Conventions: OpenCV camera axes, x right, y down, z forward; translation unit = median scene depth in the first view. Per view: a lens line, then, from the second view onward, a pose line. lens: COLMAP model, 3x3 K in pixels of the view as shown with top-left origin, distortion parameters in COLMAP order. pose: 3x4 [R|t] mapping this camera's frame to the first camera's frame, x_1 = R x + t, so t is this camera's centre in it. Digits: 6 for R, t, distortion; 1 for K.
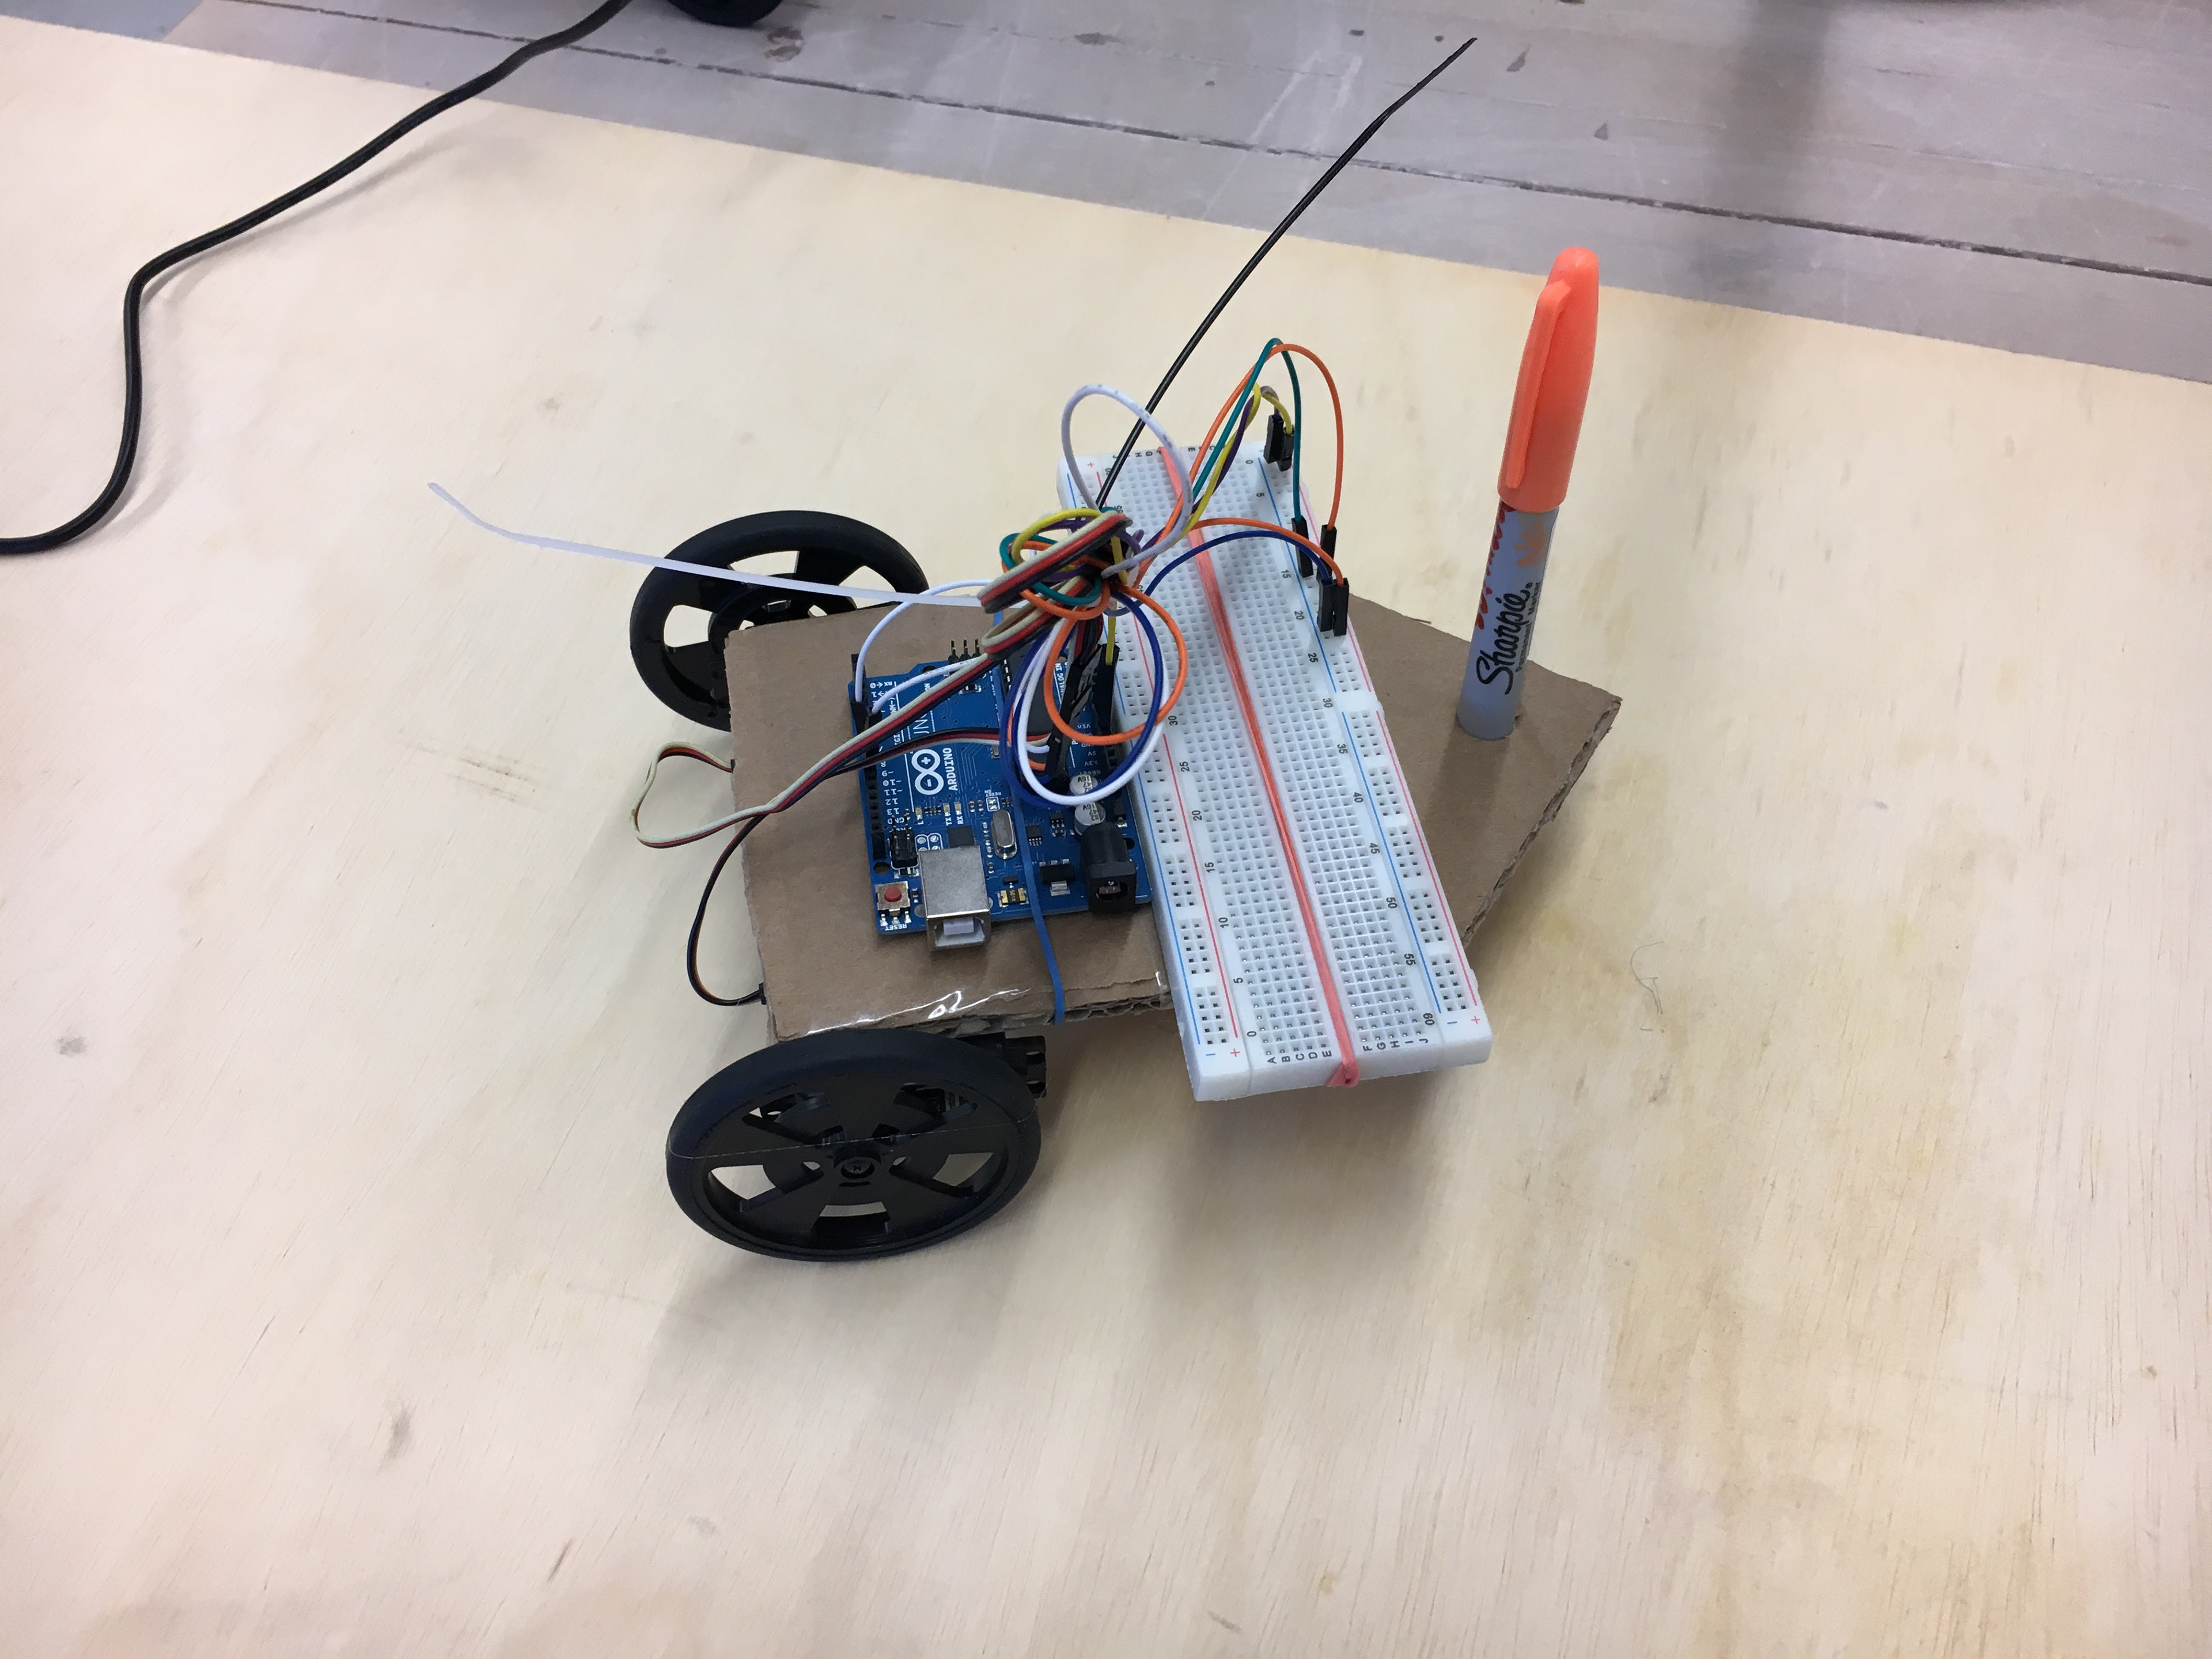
lens RADIAL K [[1868.2, 0, 1106.0], [0, 1868.2, 829.5], [0, 0, 1]] dist [0.095651, 0.001055]
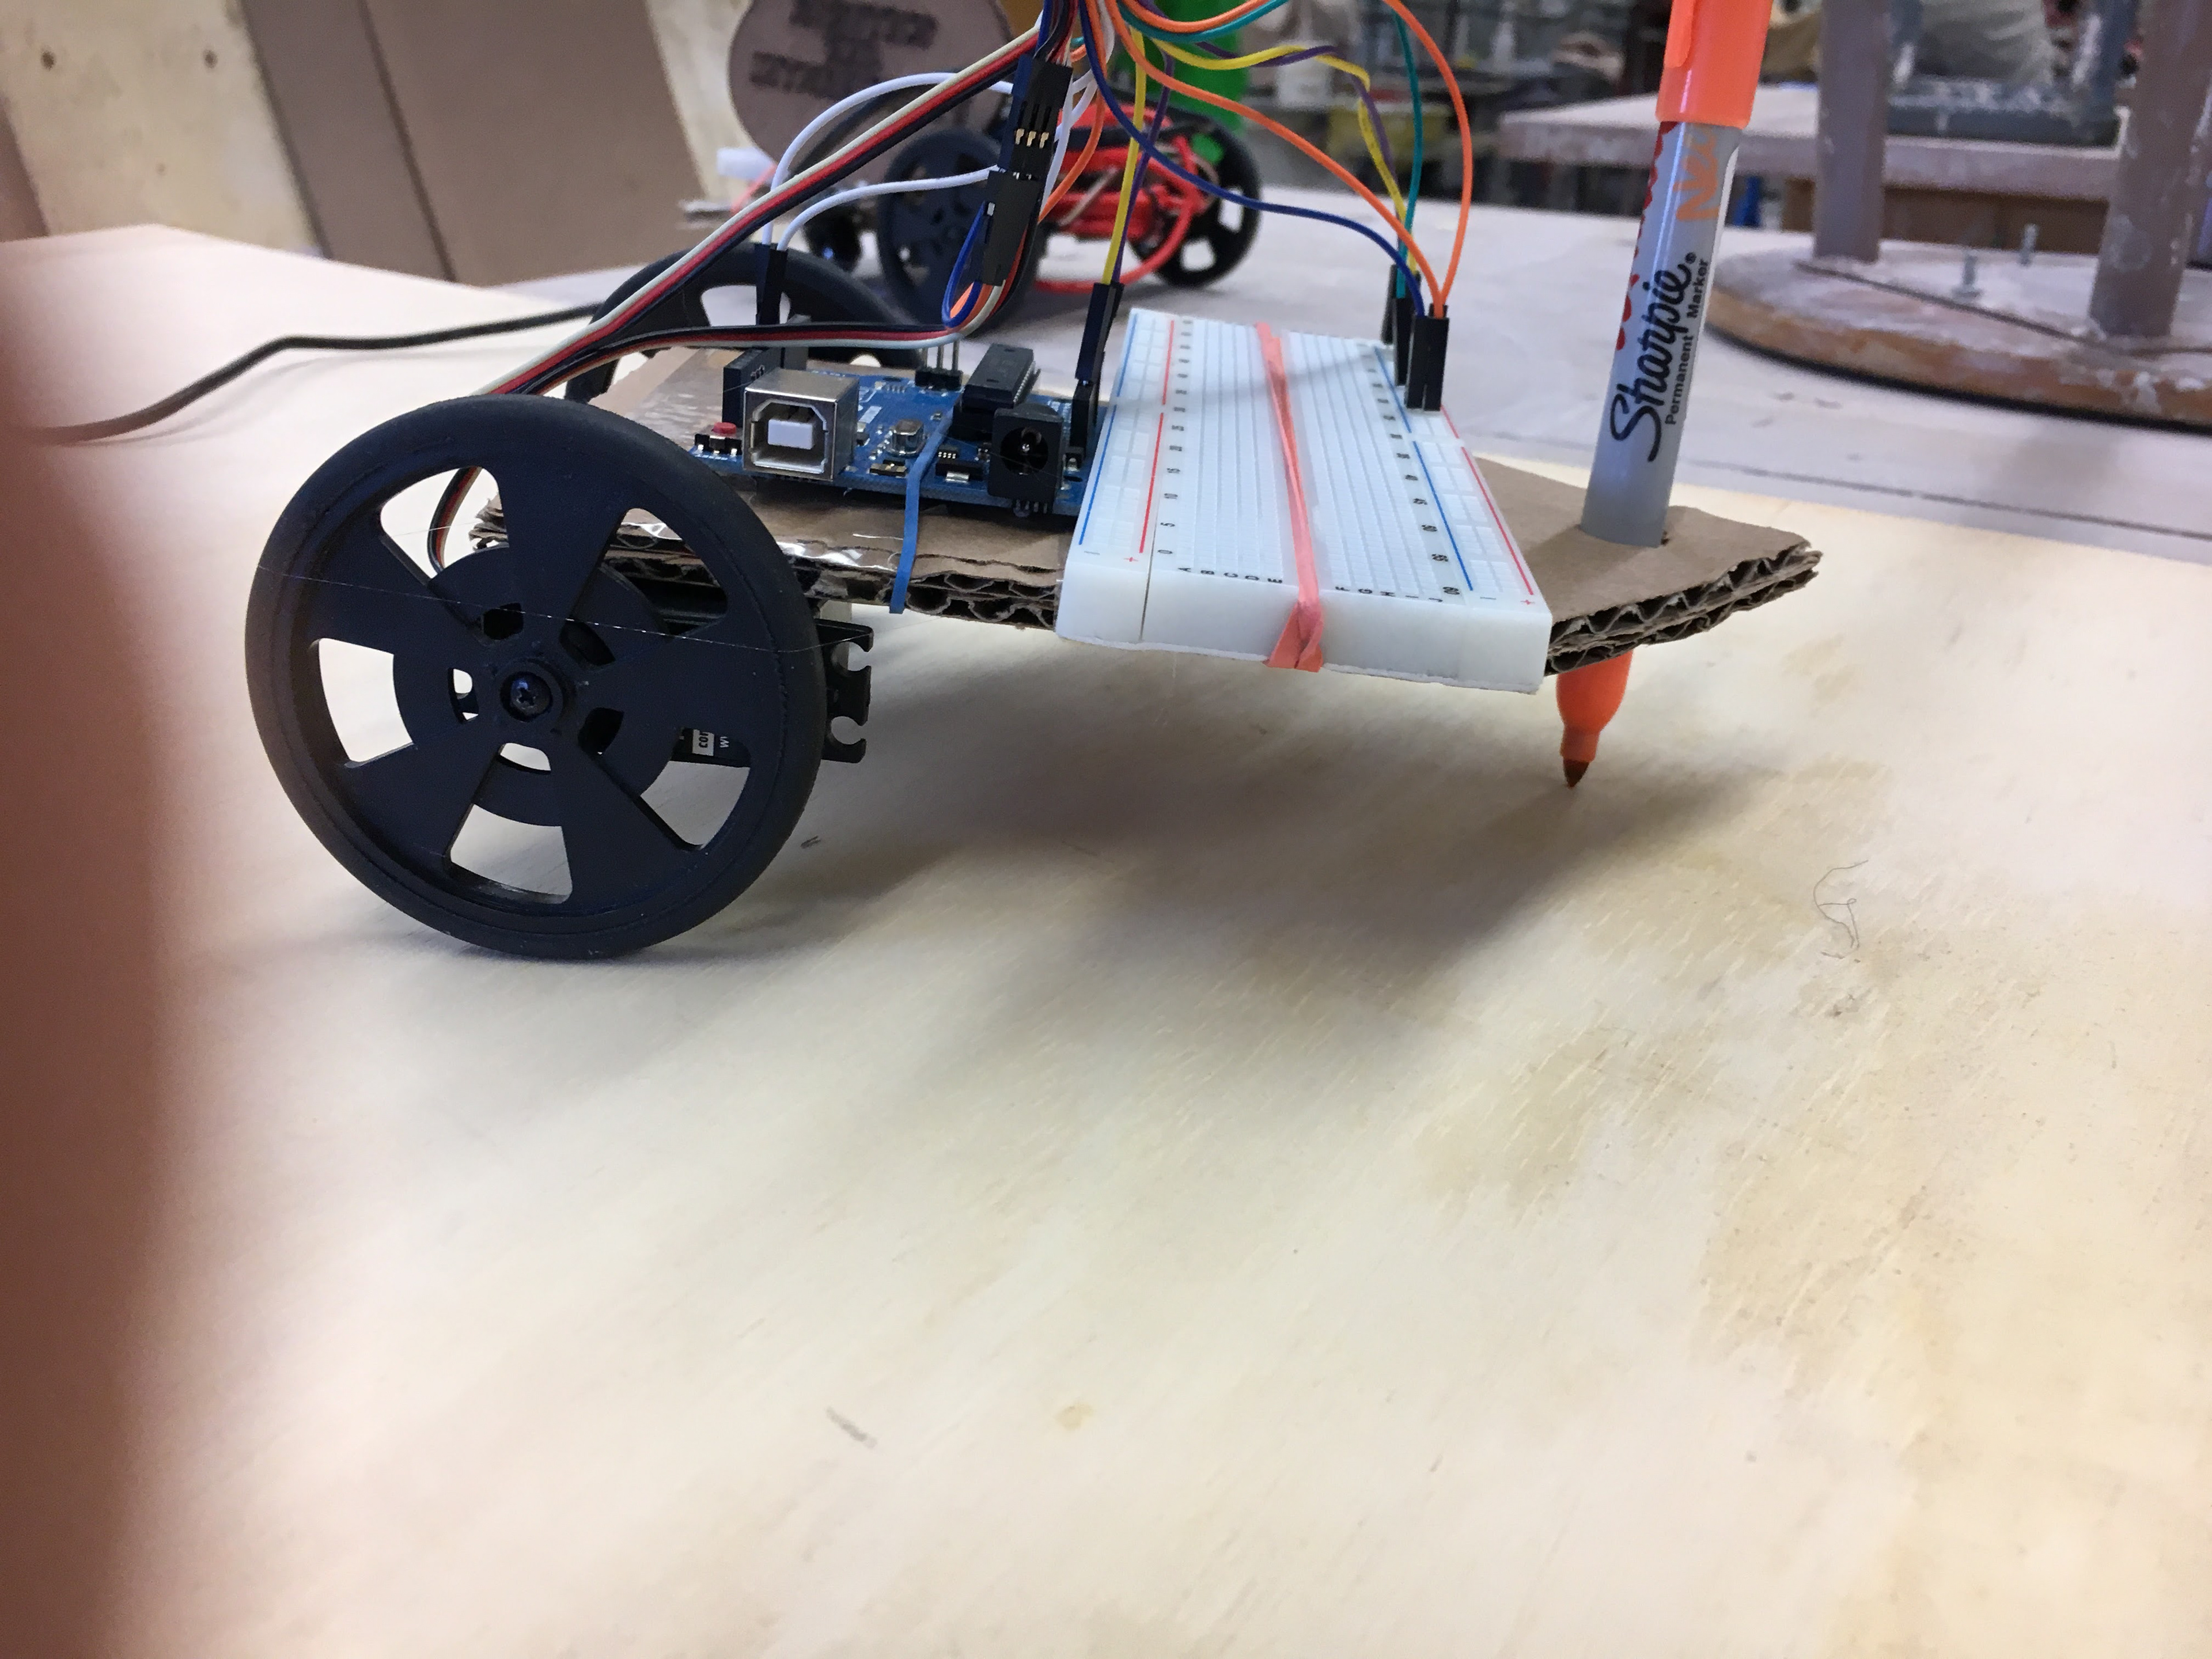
lens RADIAL K [[1870.8, 0, 1106.0], [0, 1870.8, 829.5], [0, 0, 1]] dist [0.074389, -0.000328]
pose [[0.971304, 0.161810, -0.174313, 0.164697], [-0.225374, 0.860334, -0.457200, 0.432908], [0.075988, 0.483366, 0.872114, 0.439816]]
